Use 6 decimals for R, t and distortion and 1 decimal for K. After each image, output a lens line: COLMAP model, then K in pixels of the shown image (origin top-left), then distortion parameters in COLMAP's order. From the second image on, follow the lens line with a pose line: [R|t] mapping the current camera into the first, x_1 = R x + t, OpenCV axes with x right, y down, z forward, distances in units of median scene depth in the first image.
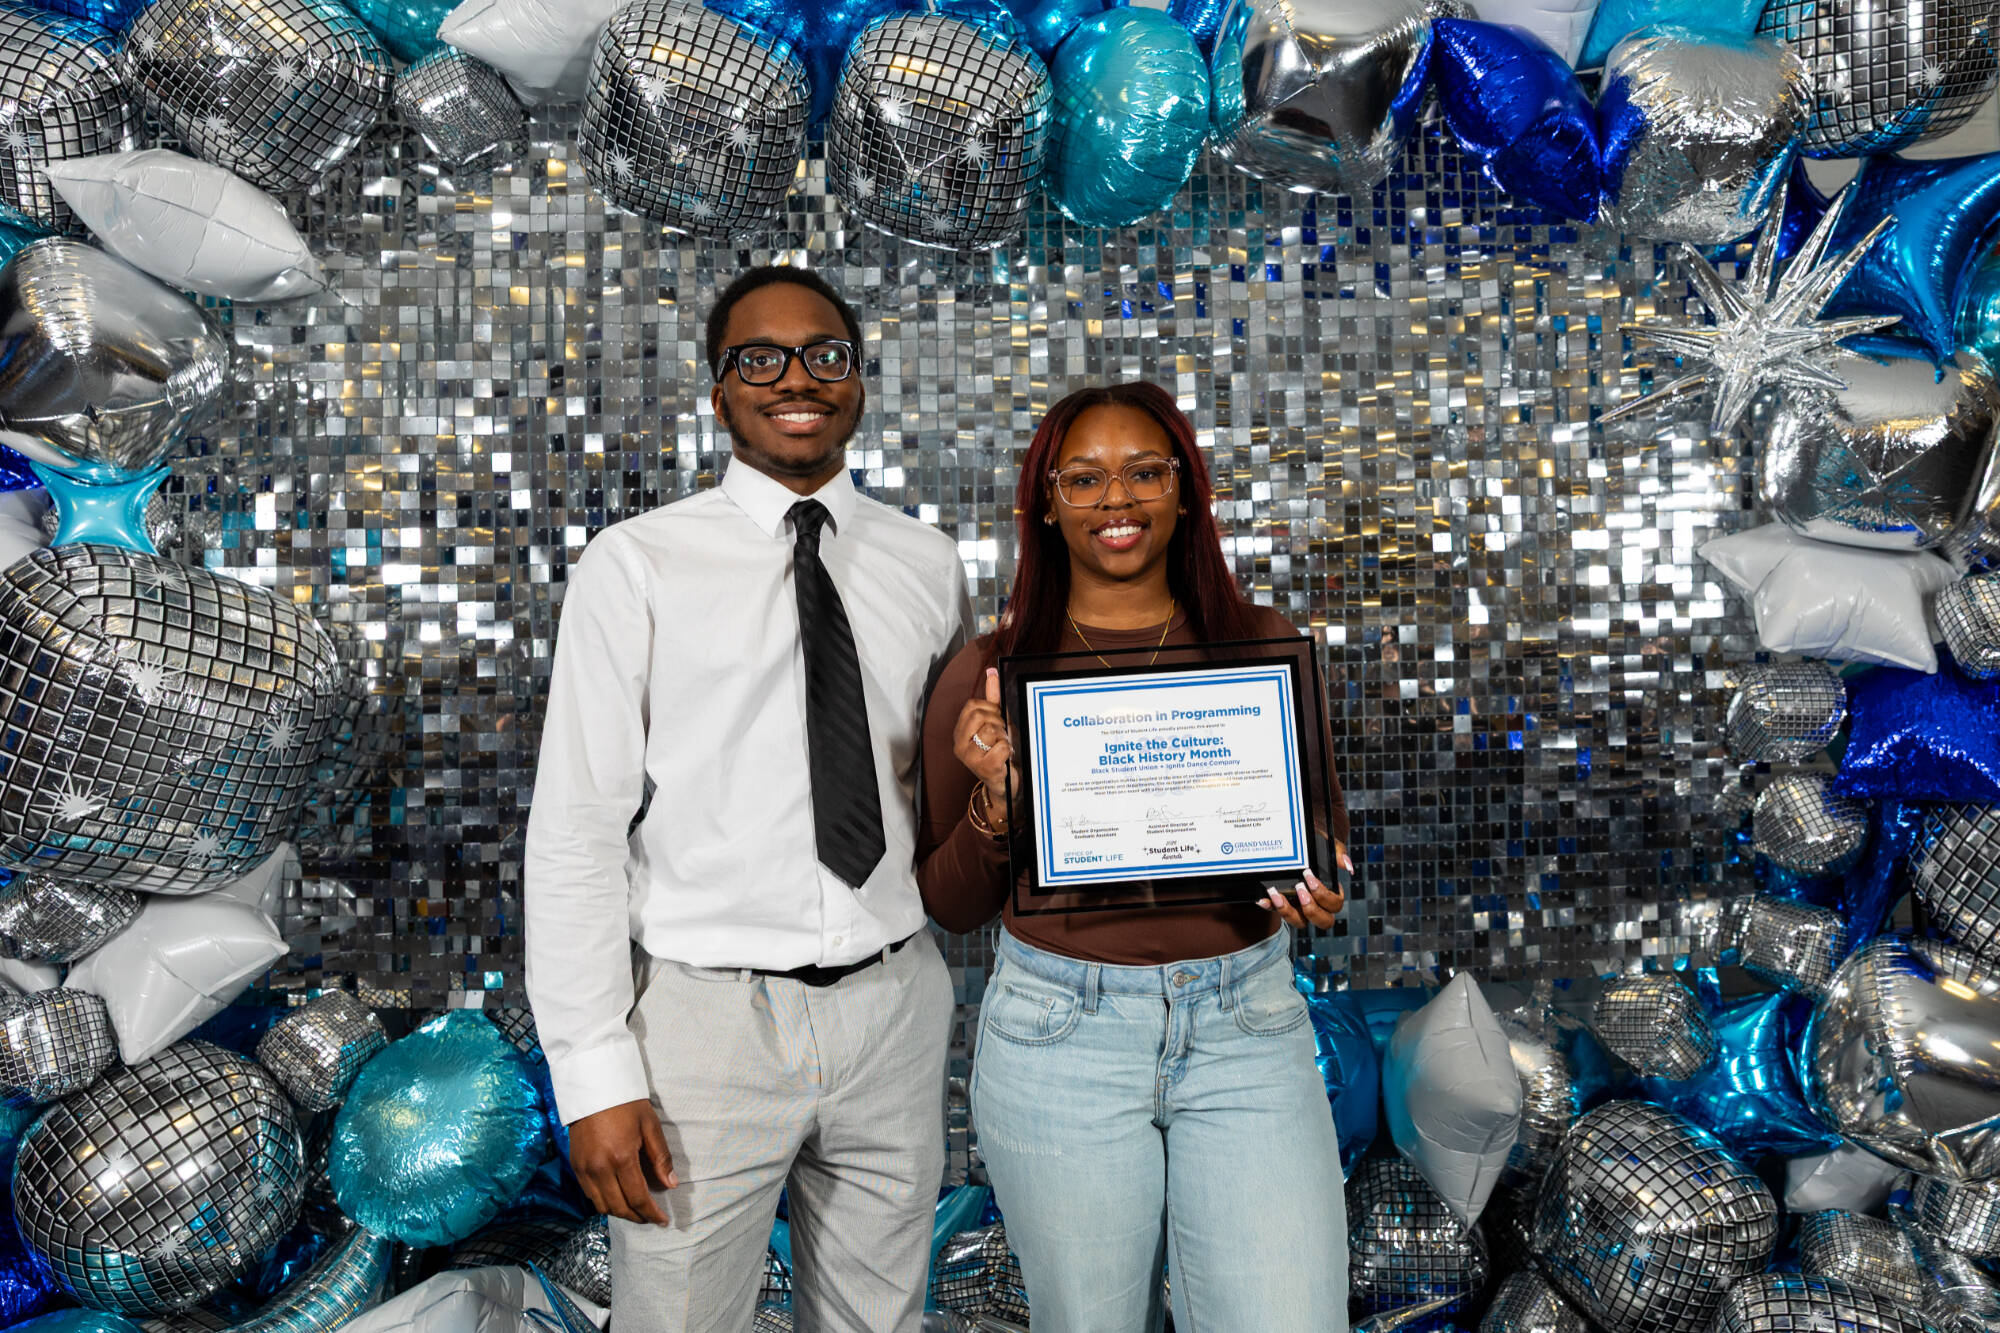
lens RADIAL K [[1514.6, 0, 1074.6], [0, 1514.6, 612.2], [0, 0, 1]] dist [-0.011445, 0.012338]
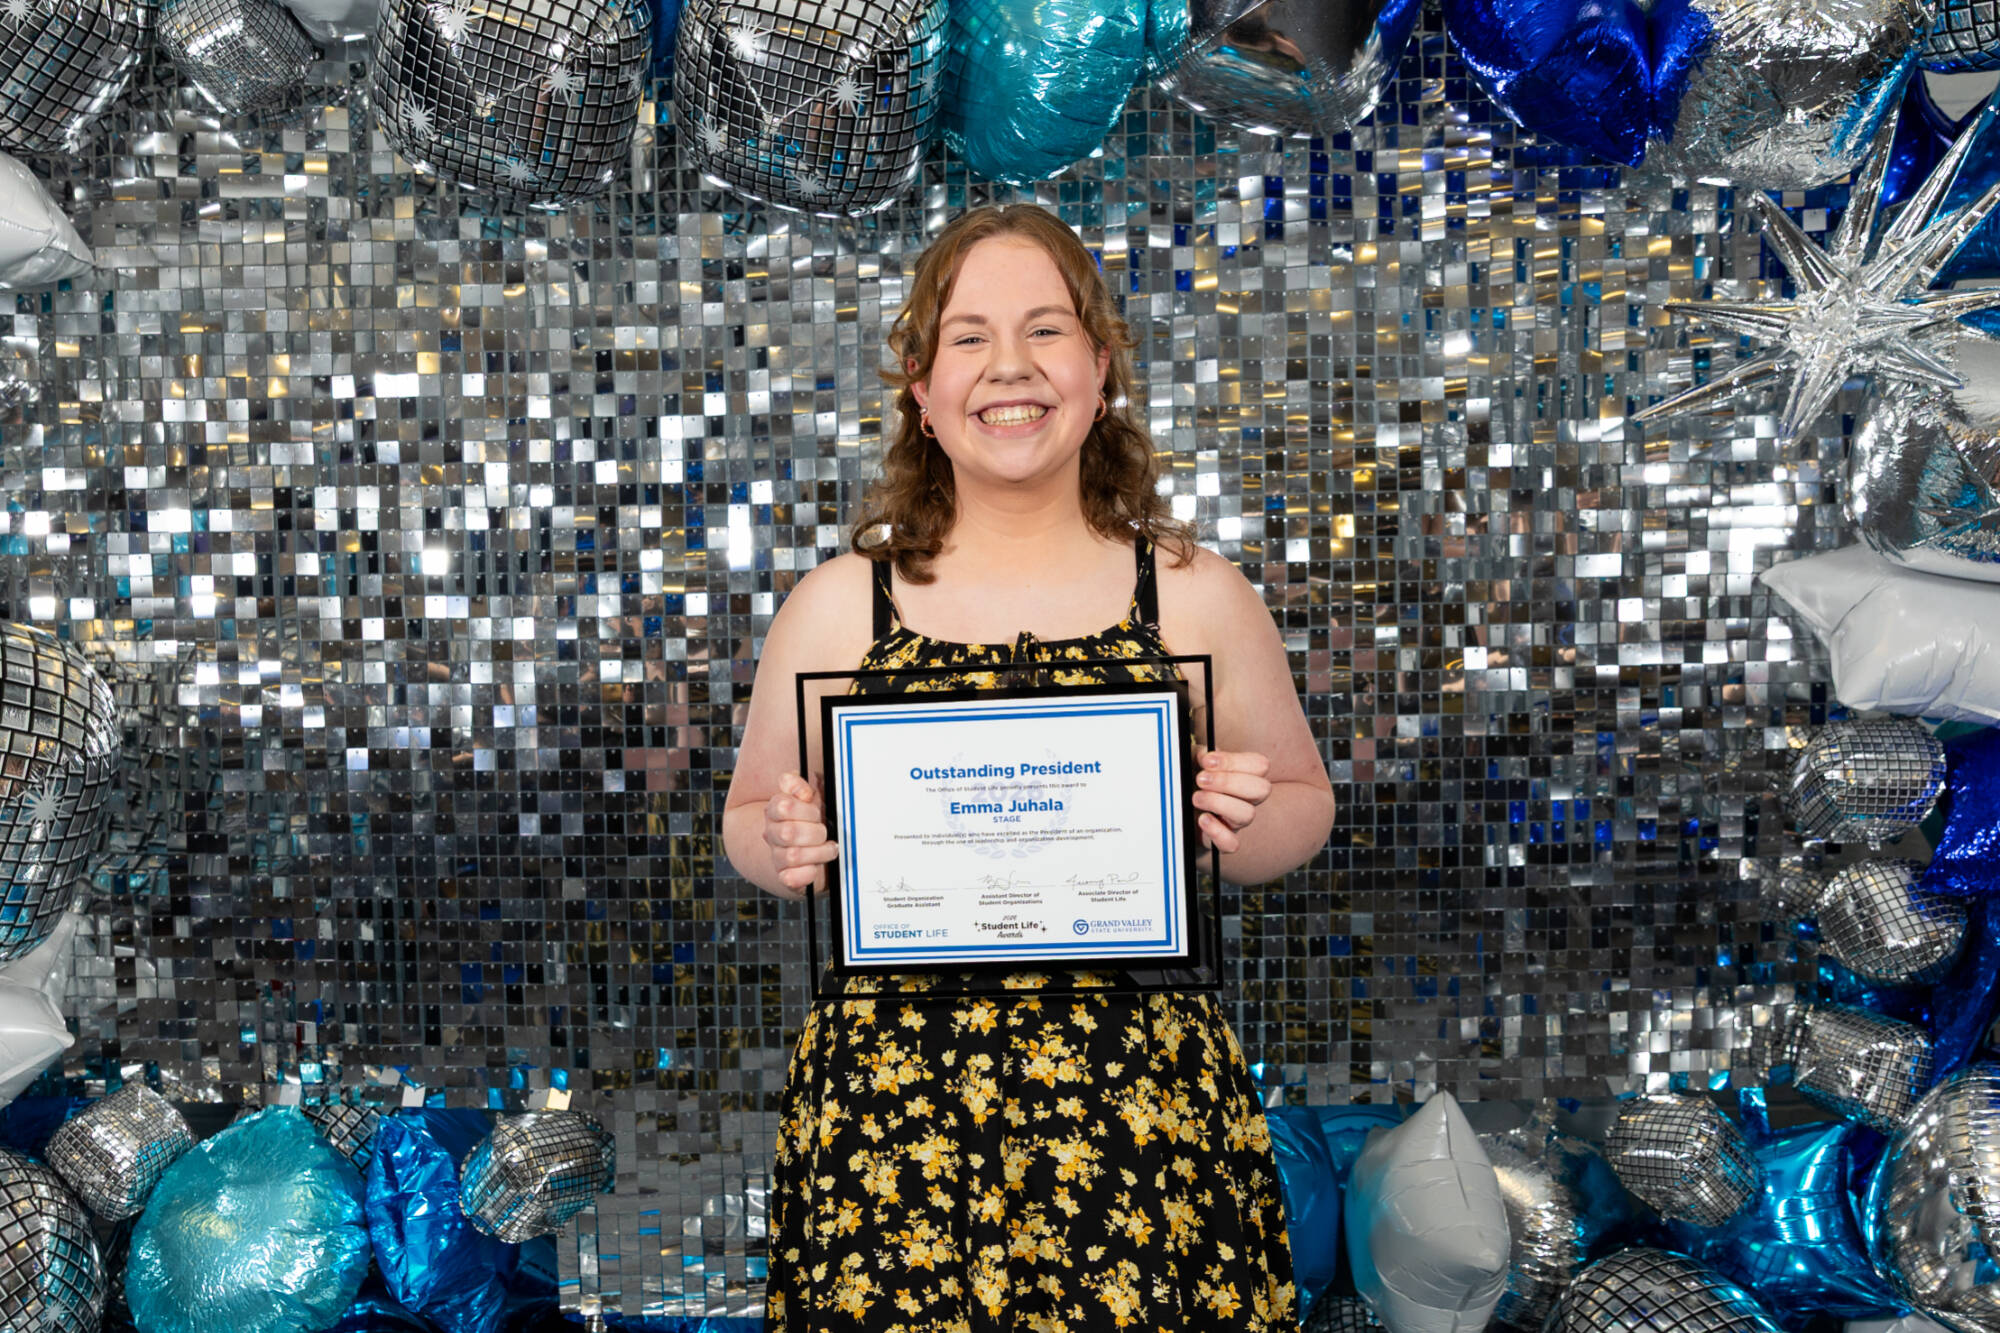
lens RADIAL K [[1688.2, 0, 915.4], [0, 1688.2, 713.3], [0, 0, 1]] dist [0.005831, 0.004209]
pose [[0.997315, 0.006548, -0.072935, 0.036259], [-0.000797, 0.996905, 0.078610, -0.044899], [0.073224, -0.078341, 0.994234, 0.080587]]
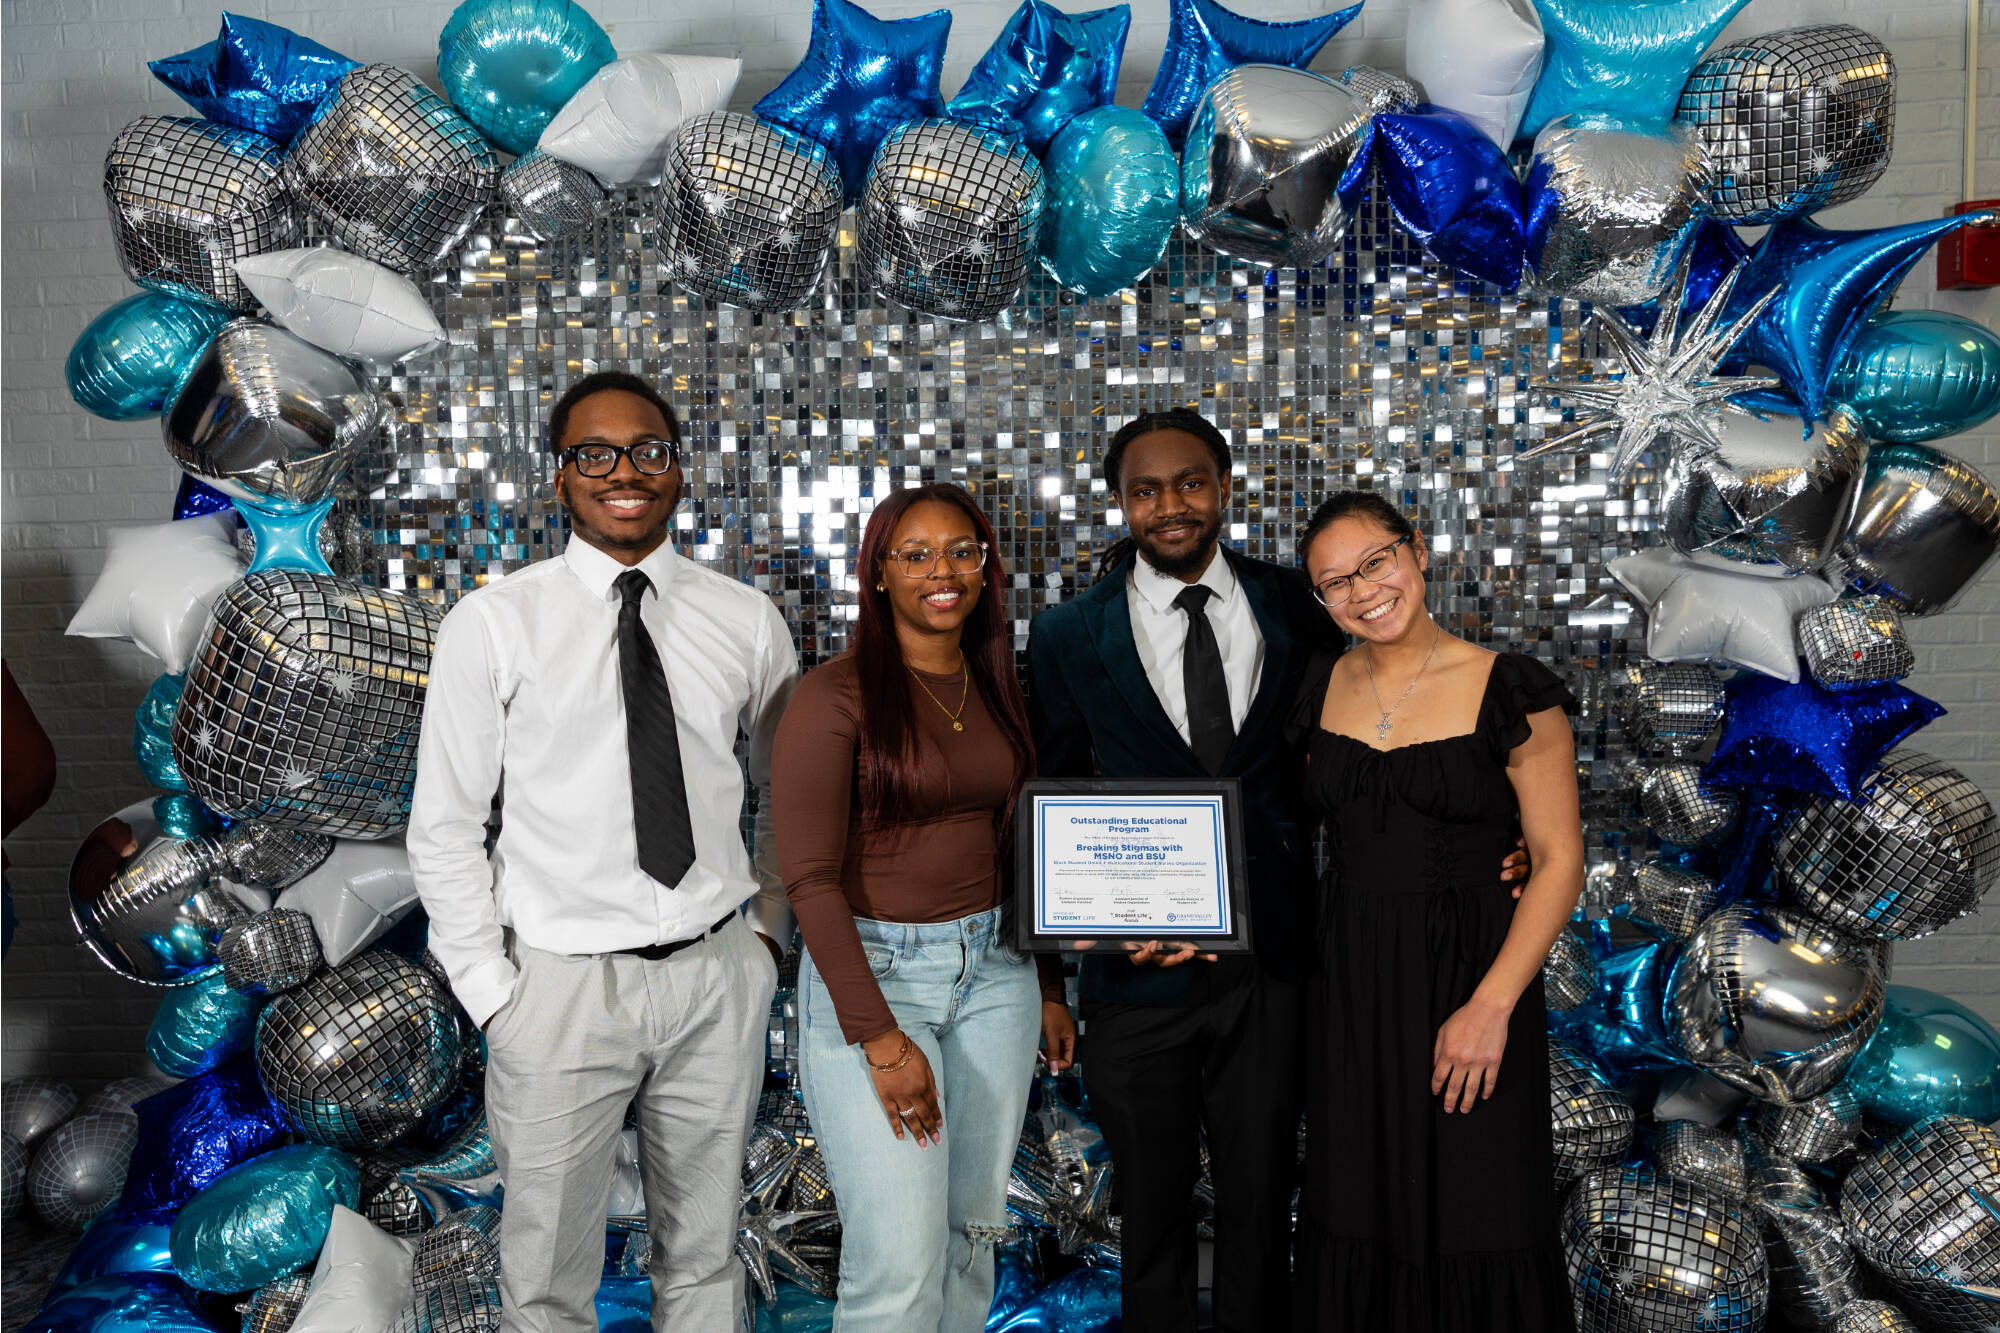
lens RADIAL K [[1564.2, 0, 995.1], [0, 1564.2, 677.0], [0, 0, 1]] dist [-0.003574, 0.015162]
pose [[0.996576, 0.012958, -0.081660, 0.051457], [-0.003209, 0.992961, 0.118401, -0.109718], [0.082619, -0.117734, 0.989602, -0.258455]]
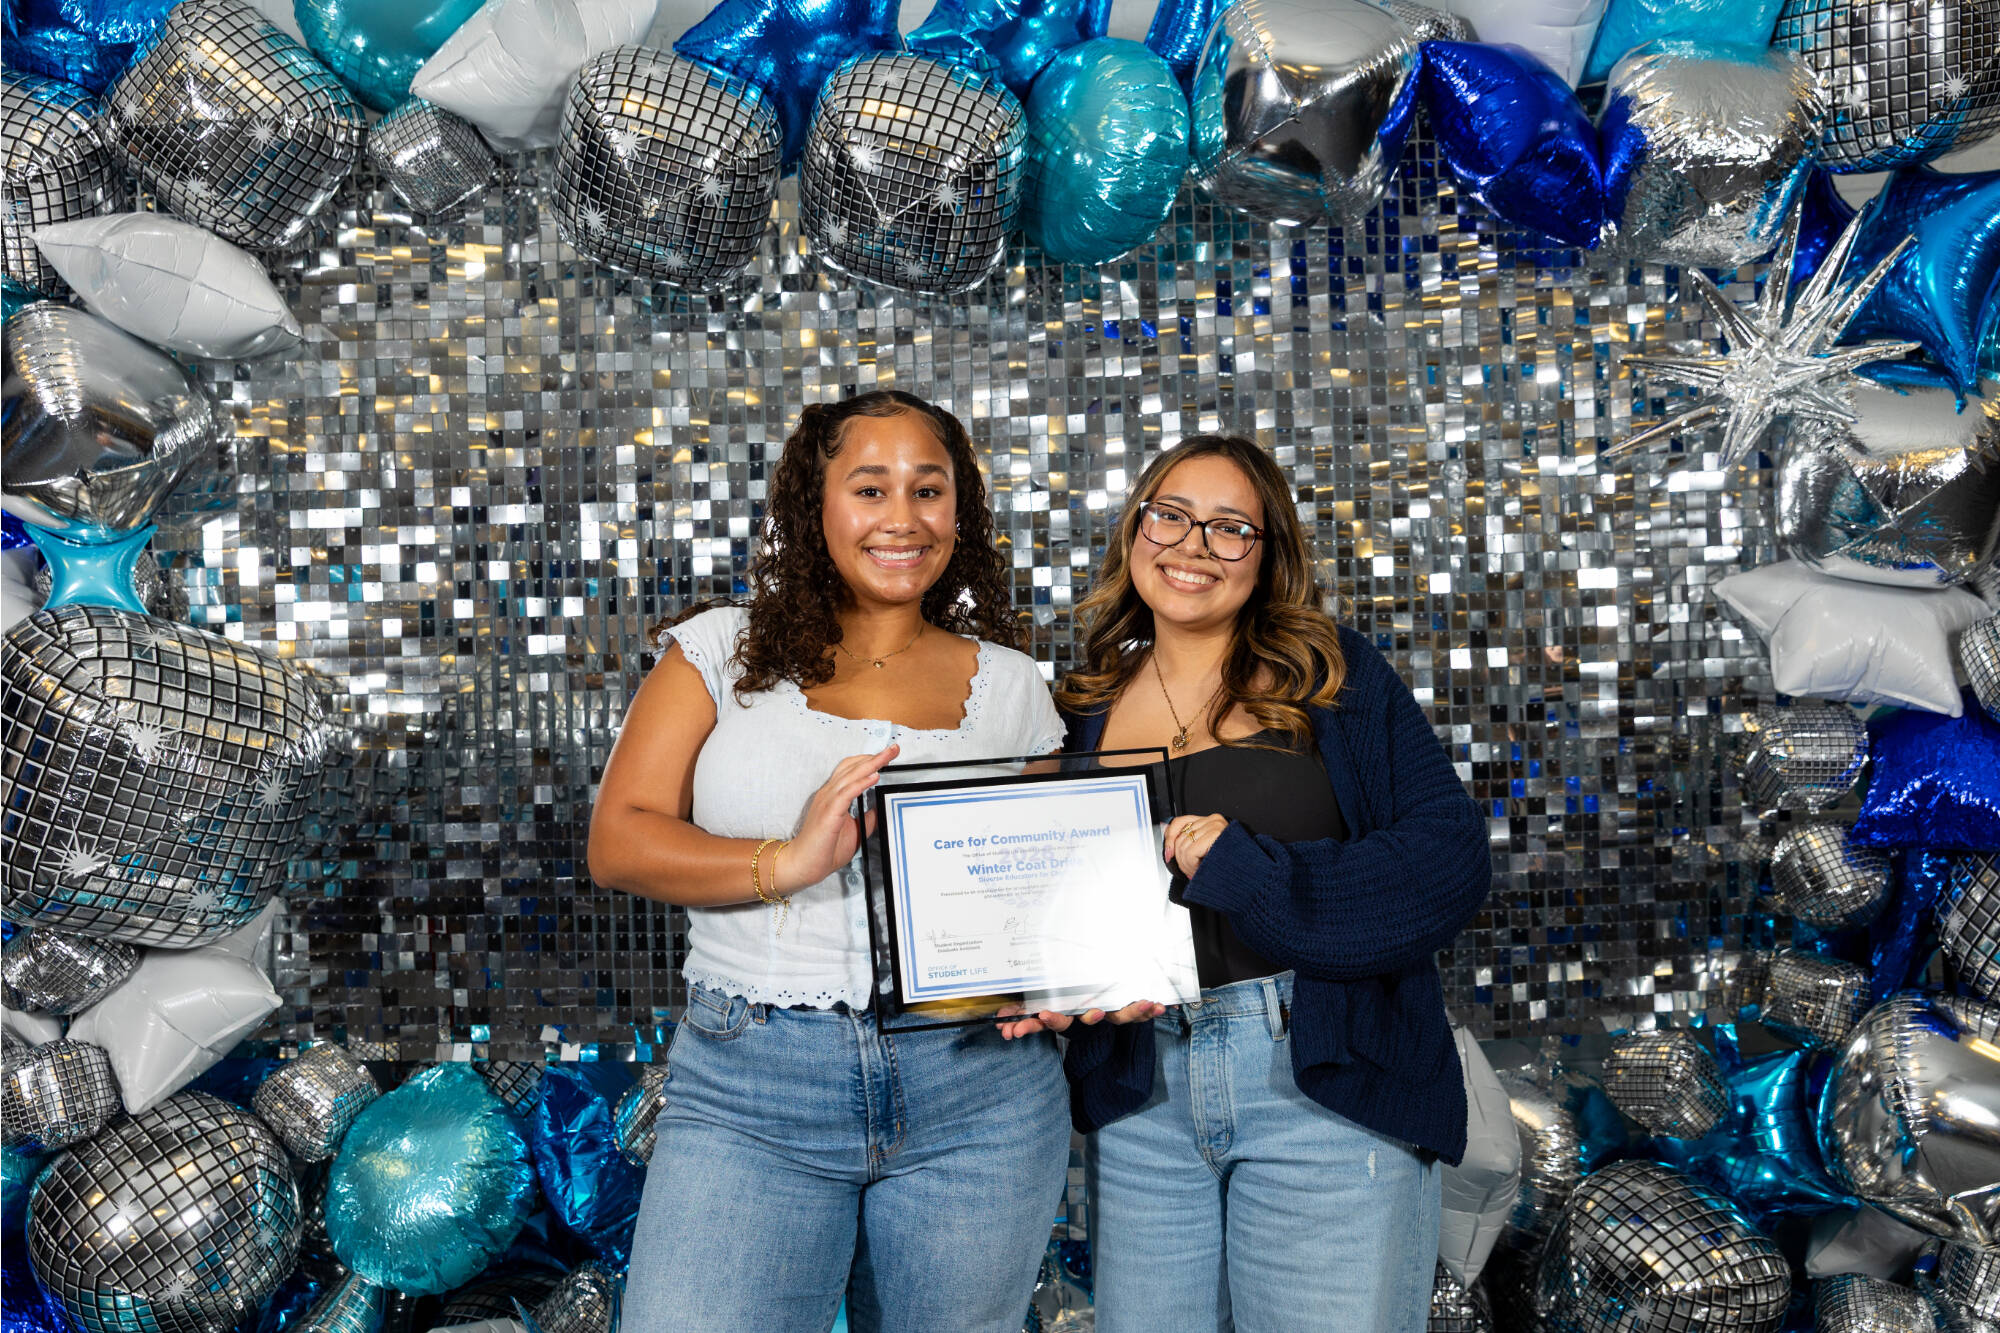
lens RADIAL K [[1684.6, 0, 1004.1], [0, 1684.6, 672.2], [0, 0, 1]] dist [-0.007377, 0.019252]
pose [[0.998414, -0.009181, -0.055550, 0.027927], [0.010449, 0.999690, 0.022592, -0.018629], [0.055326, -0.023137, 0.998200, -0.095933]]
